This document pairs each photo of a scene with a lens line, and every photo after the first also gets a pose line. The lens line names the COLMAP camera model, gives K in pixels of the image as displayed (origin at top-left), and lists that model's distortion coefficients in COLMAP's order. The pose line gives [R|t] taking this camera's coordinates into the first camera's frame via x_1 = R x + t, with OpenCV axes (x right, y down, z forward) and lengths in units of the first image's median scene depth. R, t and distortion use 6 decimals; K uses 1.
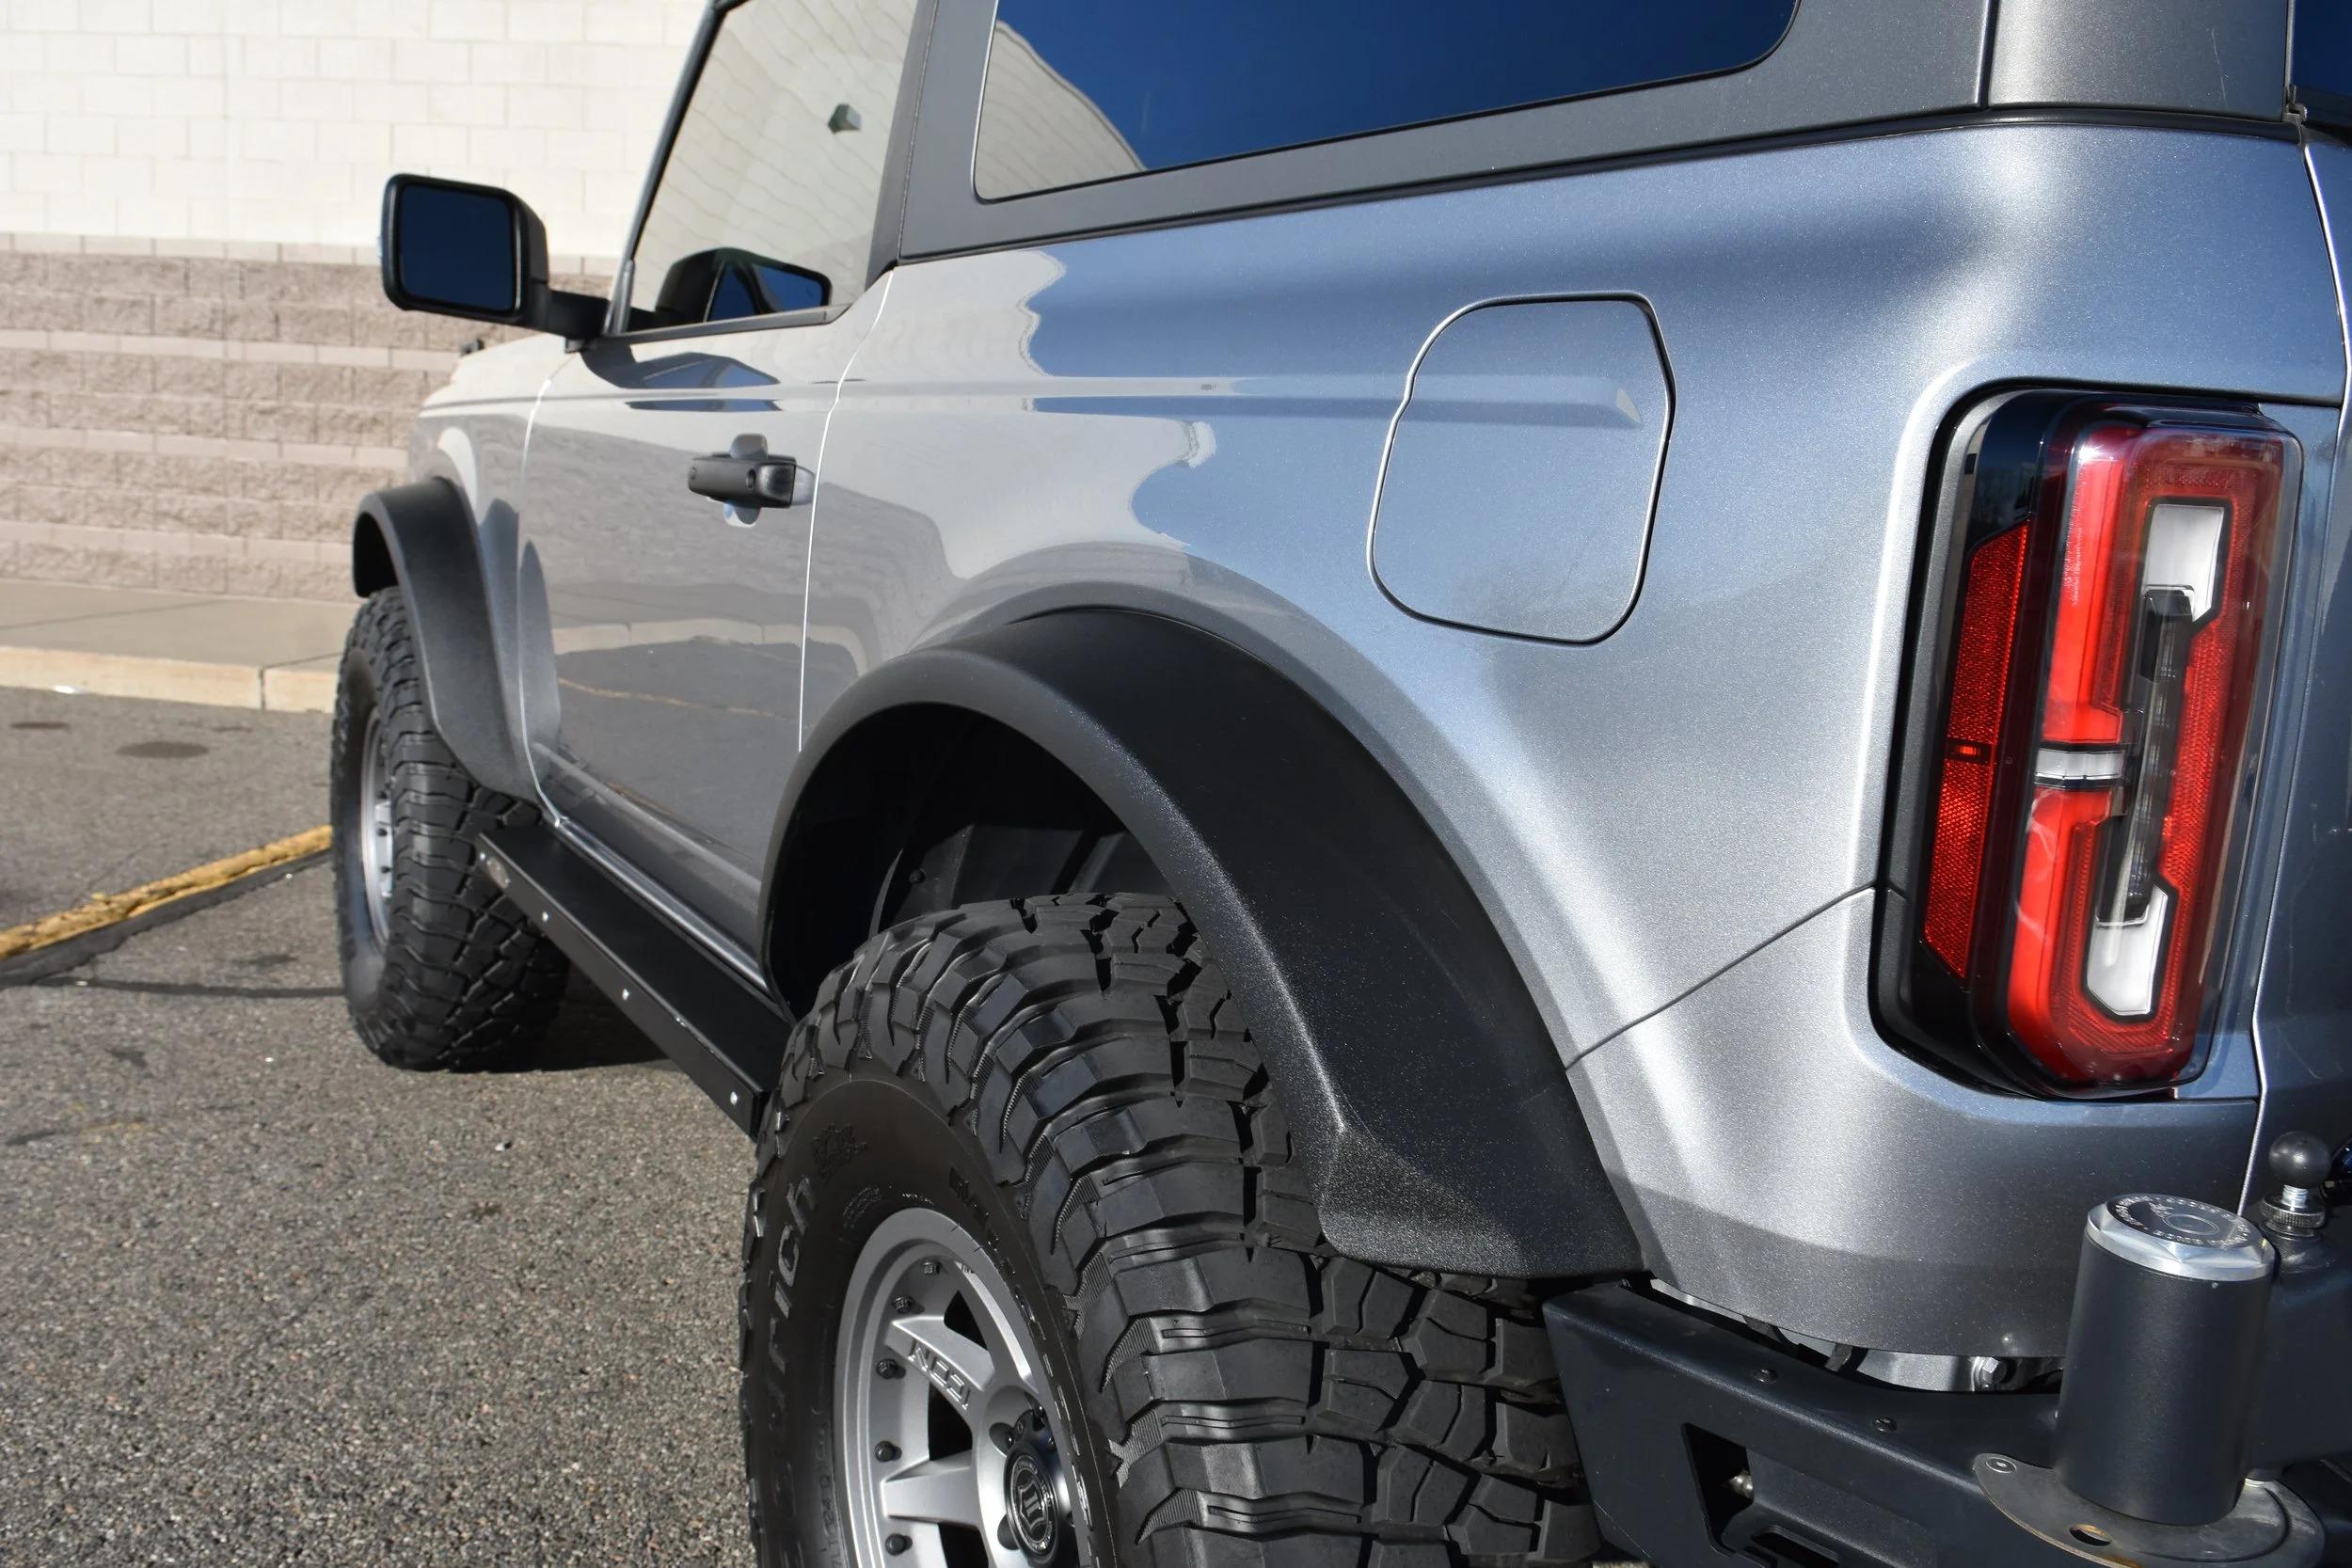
lens RADIAL K [[1852.0, 0, 1191.0], [0, 1852.0, 740.5], [0, 0, 1]] dist [-0.013236, -0.020818]
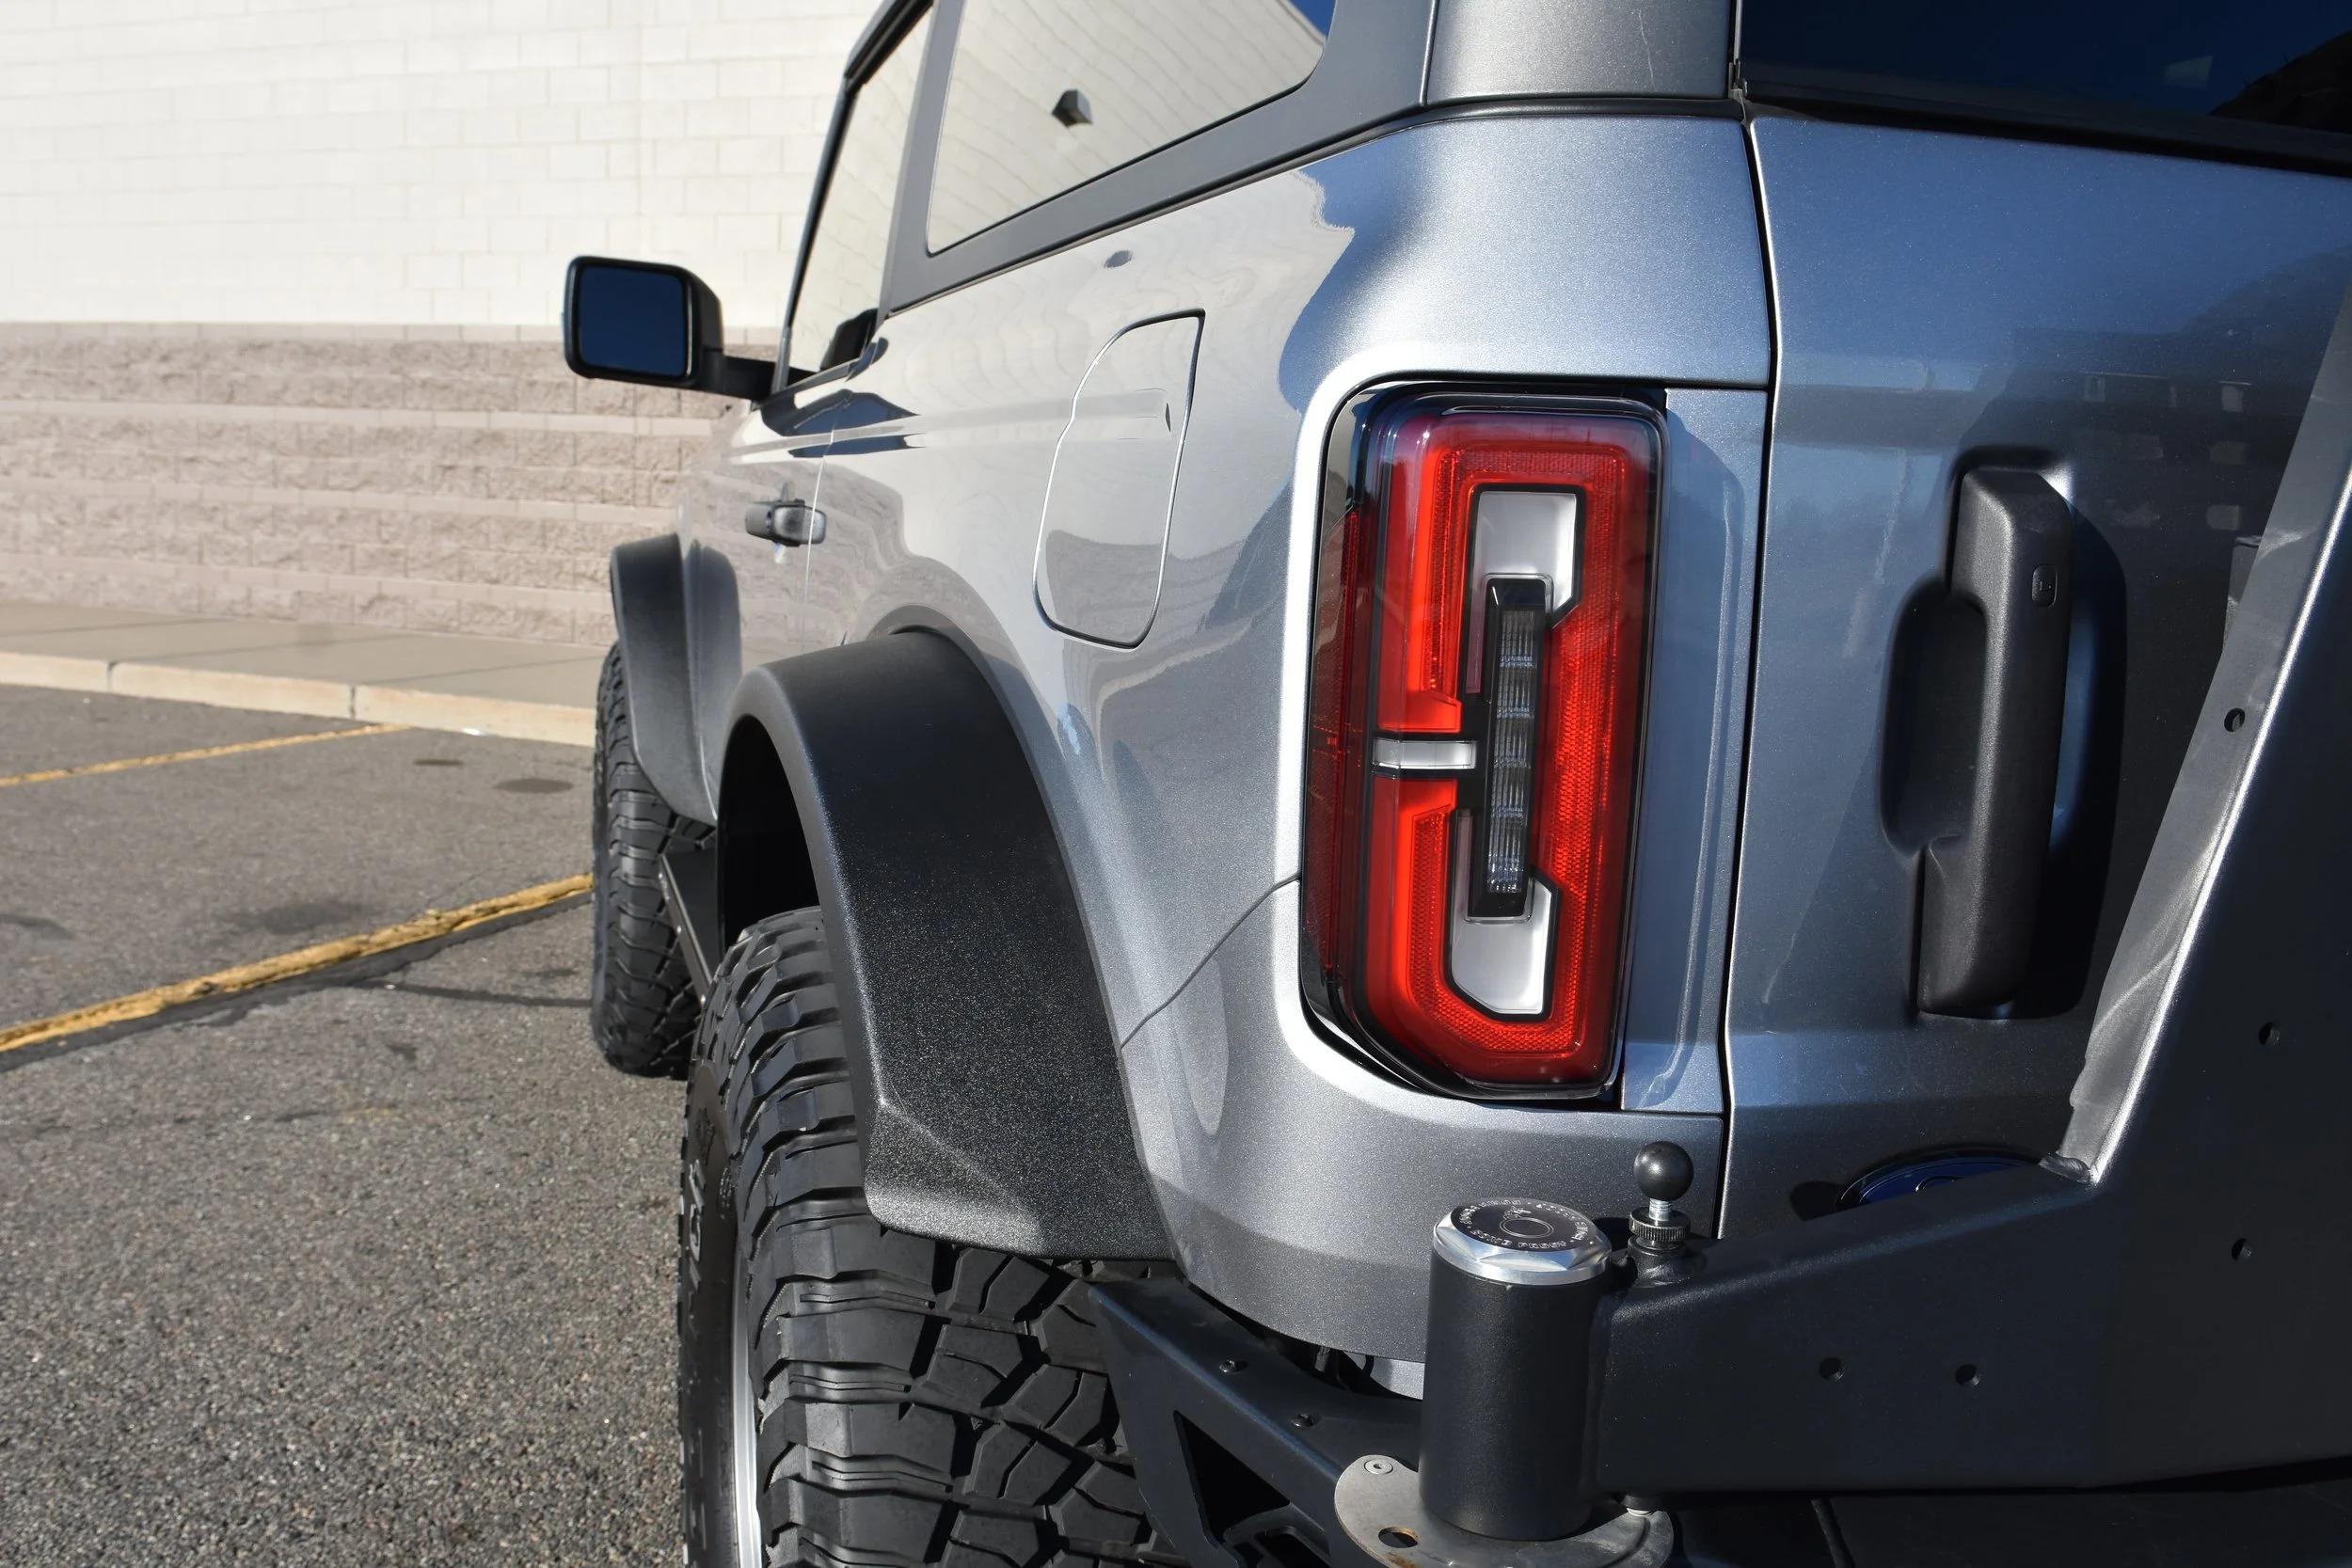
lens RADIAL K [[1852.0, 0, 1169.9], [0, 1852.0, 737.0], [0, 0, 1]] dist [-0.013236, -0.020818]
pose [[0.976347, 0.007589, -0.216077, 0.161896], [-0.014305, 0.999461, -0.029536, 0.009998], [0.215736, 0.031928, 0.975930, -0.001476]]
